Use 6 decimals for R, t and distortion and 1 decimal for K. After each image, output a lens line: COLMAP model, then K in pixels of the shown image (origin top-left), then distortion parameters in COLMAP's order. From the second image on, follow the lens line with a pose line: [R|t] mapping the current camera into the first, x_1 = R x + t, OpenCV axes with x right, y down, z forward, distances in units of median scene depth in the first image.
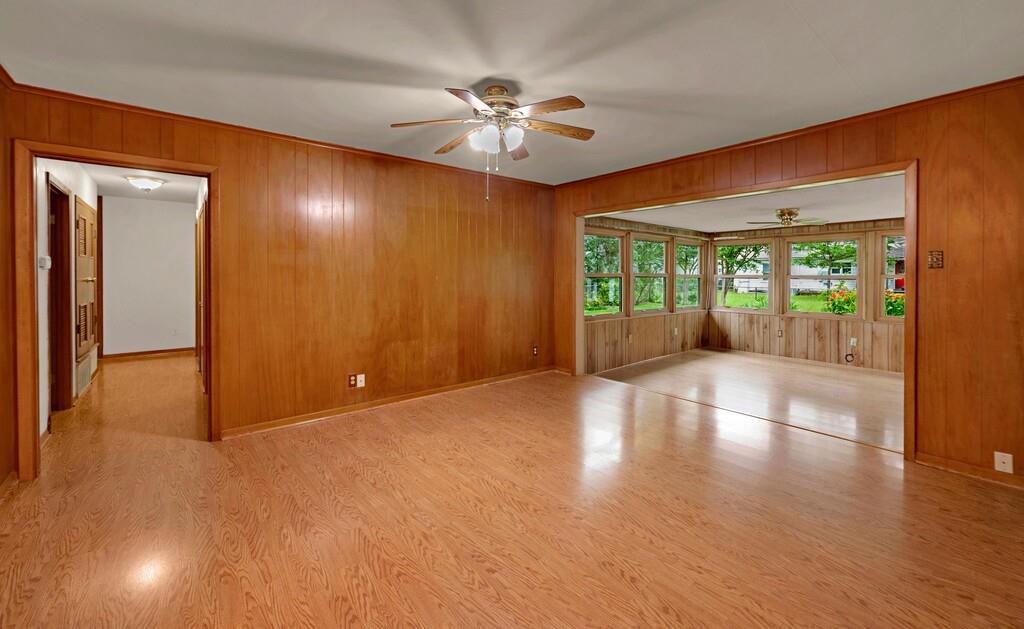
lens RADIAL K [[425.9, 0, 509.9], [0, 425.9, 279.0], [0, 0, 1]] dist [-0.000980, -0.000325]
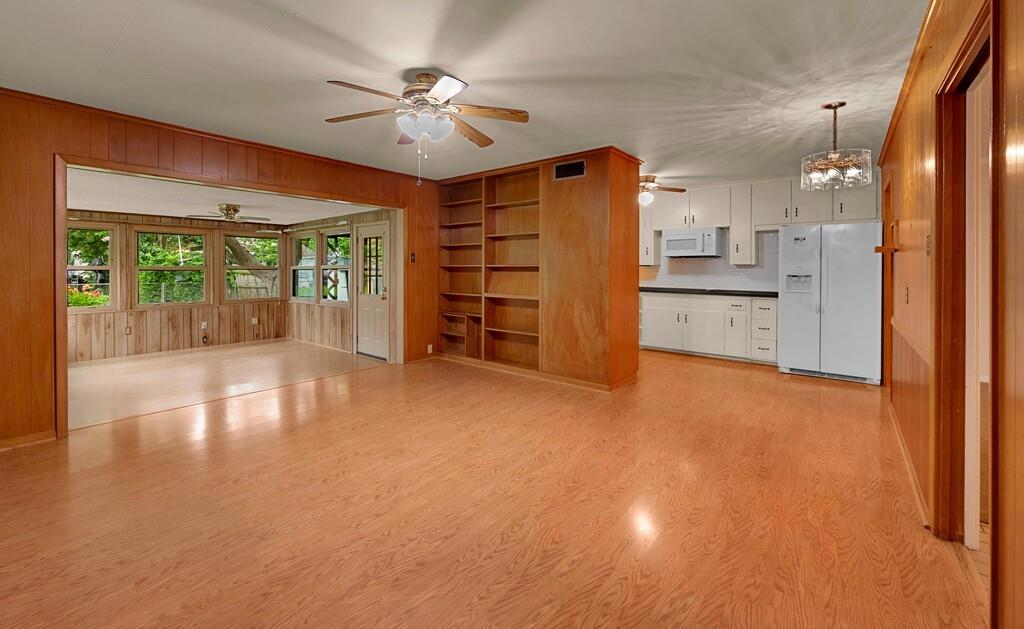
lens RADIAL K [[417.2, 0, 512.2], [0, 417.2, 272.3], [0, 0, 1]] dist [-0.000478, -0.000019]
pose [[-0.231462, -0.006973, 0.972819, -0.665789], [0.009249, 0.999913, 0.009368, 0.005251], [-0.972800, 0.011166, -0.231378, 0.662503]]
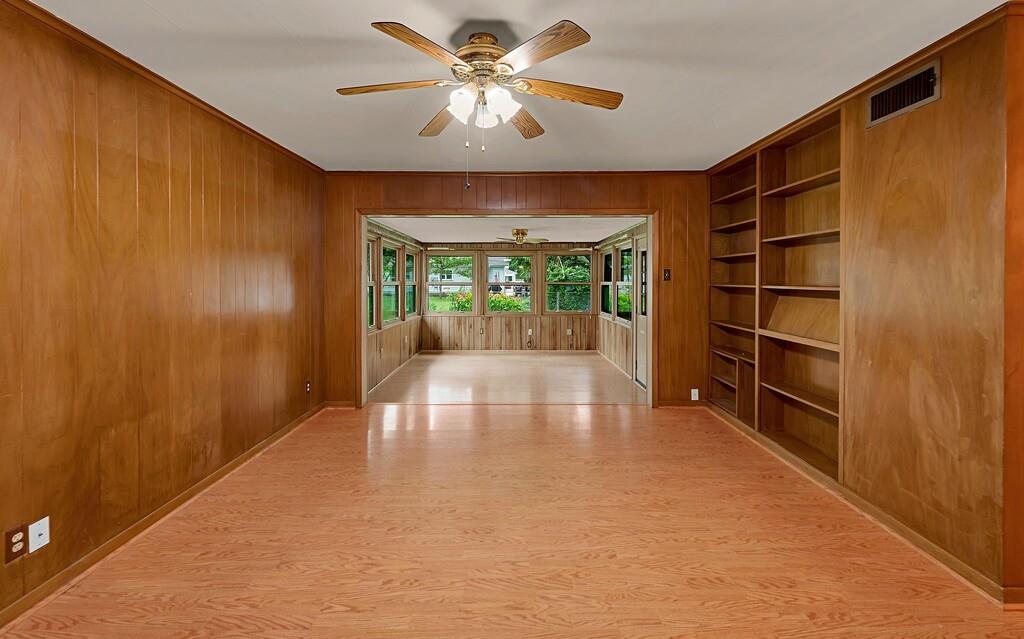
lens RADIAL K [[414.3, 0, 516.7], [0, 414.3, 281.6], [0, 0, 1]] dist [-0.004597, -0.000591]
pose [[0.614635, -0.005102, 0.788795, -0.360014], [0.007831, 0.999969, 0.000366, -0.017638], [-0.788773, 0.005952, 0.614656, 0.330855]]
